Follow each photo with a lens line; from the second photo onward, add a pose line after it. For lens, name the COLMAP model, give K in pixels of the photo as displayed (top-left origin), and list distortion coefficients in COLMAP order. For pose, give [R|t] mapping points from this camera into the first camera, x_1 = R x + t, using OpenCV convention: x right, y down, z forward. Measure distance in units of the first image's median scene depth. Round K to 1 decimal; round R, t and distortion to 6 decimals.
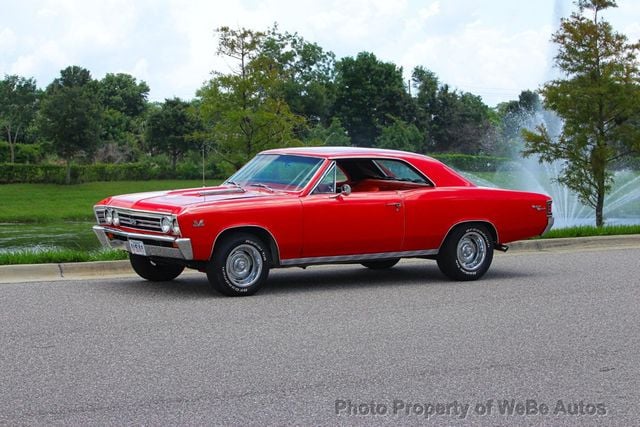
lens RADIAL K [[1644.7, 0, 320.0], [0, 1644.7, 213.5], [0, 0, 1]] dist [-0.396795, -0.332286]
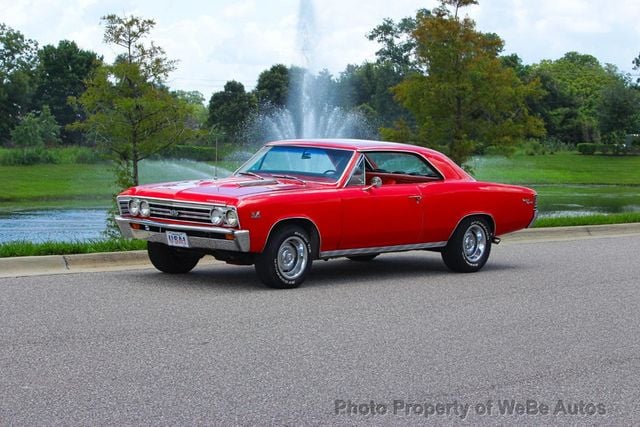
lens RADIAL K [[1644.7, 0, 320.0], [0, 1644.7, 213.5], [0, 0, 1]] dist [-0.396795, -0.332286]
pose [[0.977194, 0.006604, 0.212246, -0.220018], [-0.008008, 0.999951, 0.005756, -0.000858], [-0.212198, -0.007324, 0.977199, 0.021878]]
